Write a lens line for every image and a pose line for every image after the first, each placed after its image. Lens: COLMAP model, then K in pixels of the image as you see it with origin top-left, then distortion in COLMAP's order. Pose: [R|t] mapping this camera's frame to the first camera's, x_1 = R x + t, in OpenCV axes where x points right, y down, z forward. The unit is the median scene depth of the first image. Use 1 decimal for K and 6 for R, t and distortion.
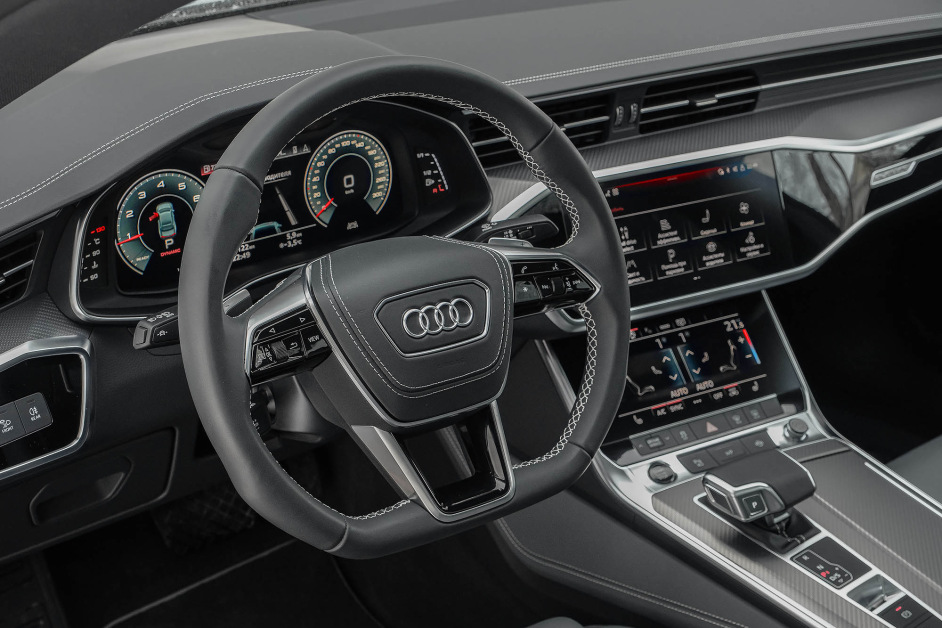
lens RADIAL K [[1263.2, 0, 471.0], [0, 1263.2, 314.0], [0, 0, 1]] dist [0.009786, -0.007868]
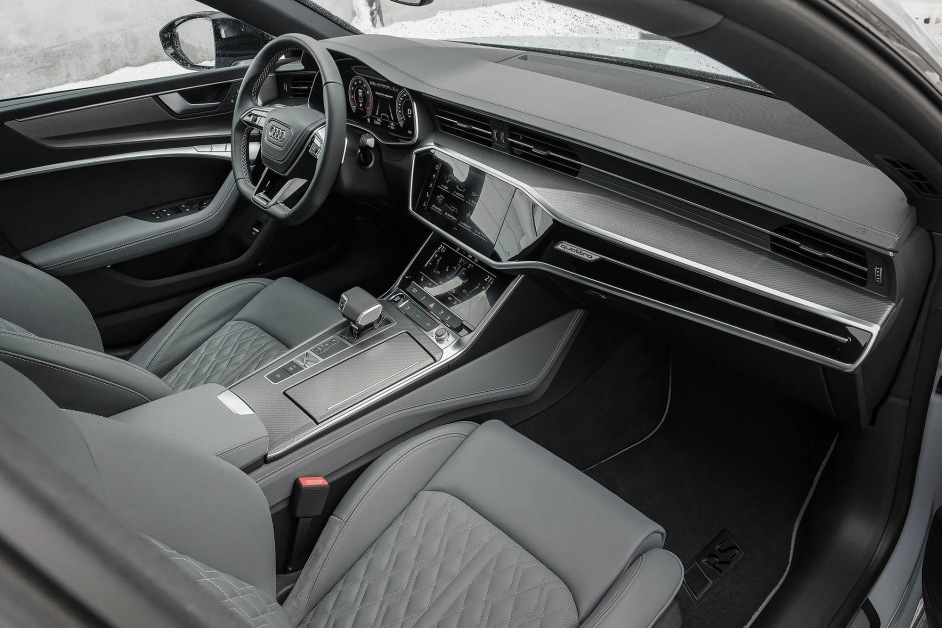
lens RADIAL K [[679.4, 0, 469.6], [0, 679.4, 283.0], [0, 0, 1]] dist [-0.007185, -0.005402]
pose [[0.154692, 0.464101, -0.872170, 1.115953], [-0.458581, 0.815664, 0.352697, -0.328244], [0.875085, 0.345402, 0.339005, 0.761892]]
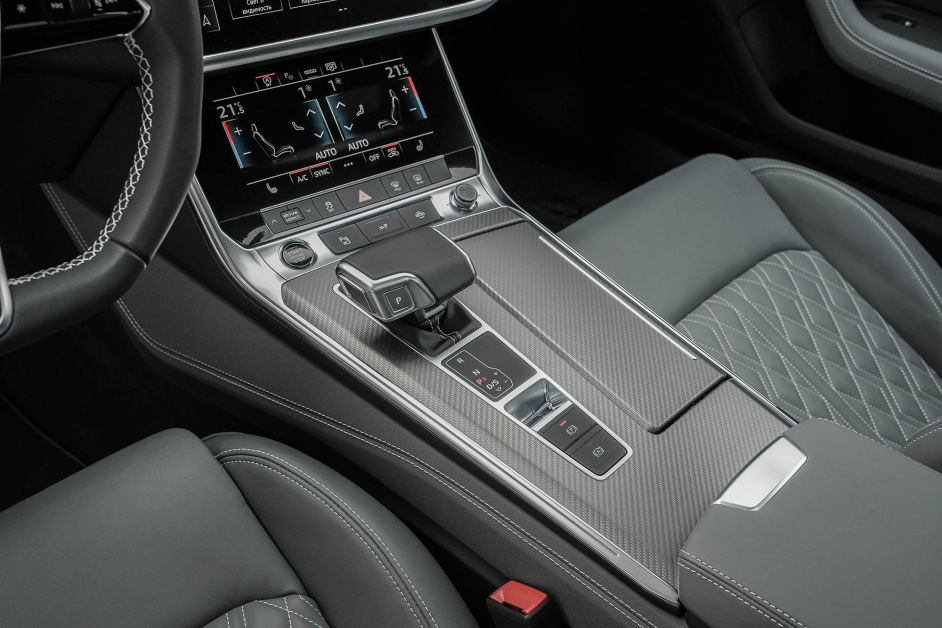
lens RADIAL K [[1060.0, 0, 471.0], [0, 1060.0, 314.0], [0, 0, 1]] dist [-0.000946, 0.000253]
pose [[0.978501, -0.029829, 0.204072, 0.125692], [-0.018475, 0.972830, 0.230783, 0.002795], [-0.205411, -0.229592, 0.951364, 0.331860]]
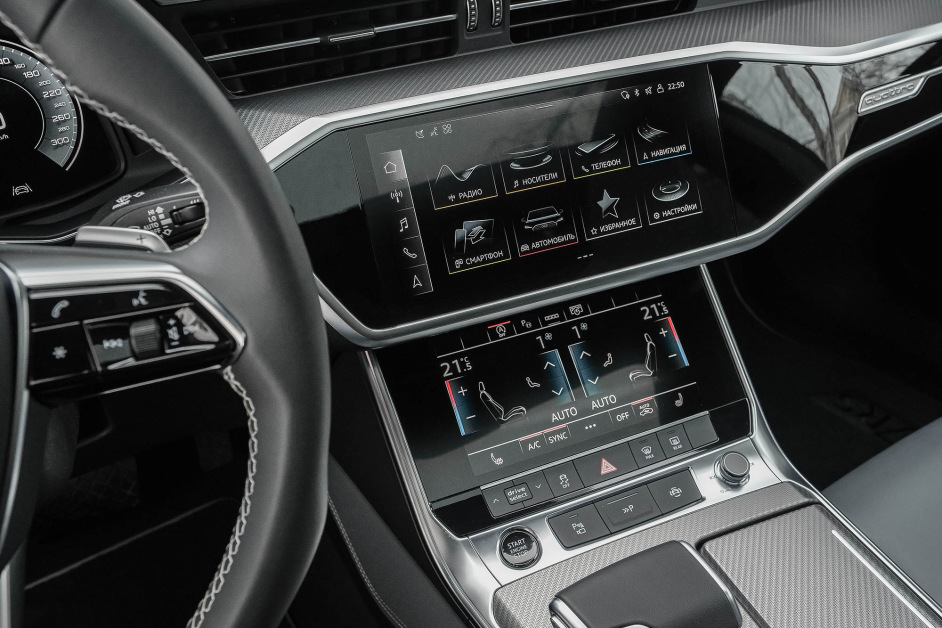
lens RADIAL K [[830.4, 0, 473.0], [0, 830.4, 297.3], [0, 0, 1]] dist [-0.010578, -0.008624]
pose [[0.992504, 0.006459, -0.122045, 0.189255], [0.006588, 0.994323, 0.106201, -0.058724], [0.122038, -0.106209, 0.986826, 0.601309]]
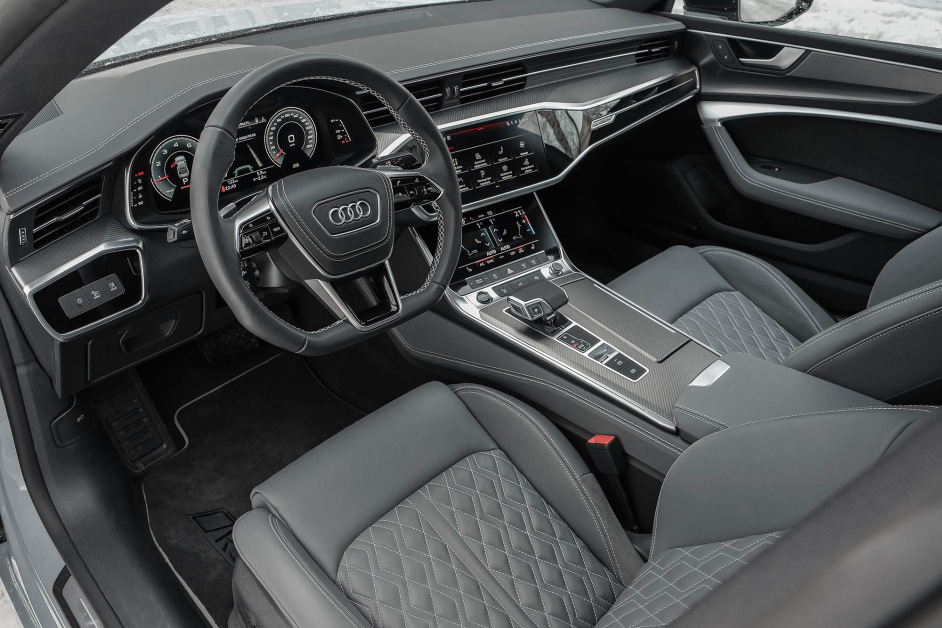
lens RADIAL K [[688.0, 0, 442.2], [0, 688.0, 319.8], [0, 0, 1]] dist [-0.008044, -0.002738]
pose [[0.993063, -0.075992, 0.089732, 0.002394], [0.063139, 0.988379, 0.138279, 0.019202], [-0.099197, -0.131654, 0.986320, 0.043158]]
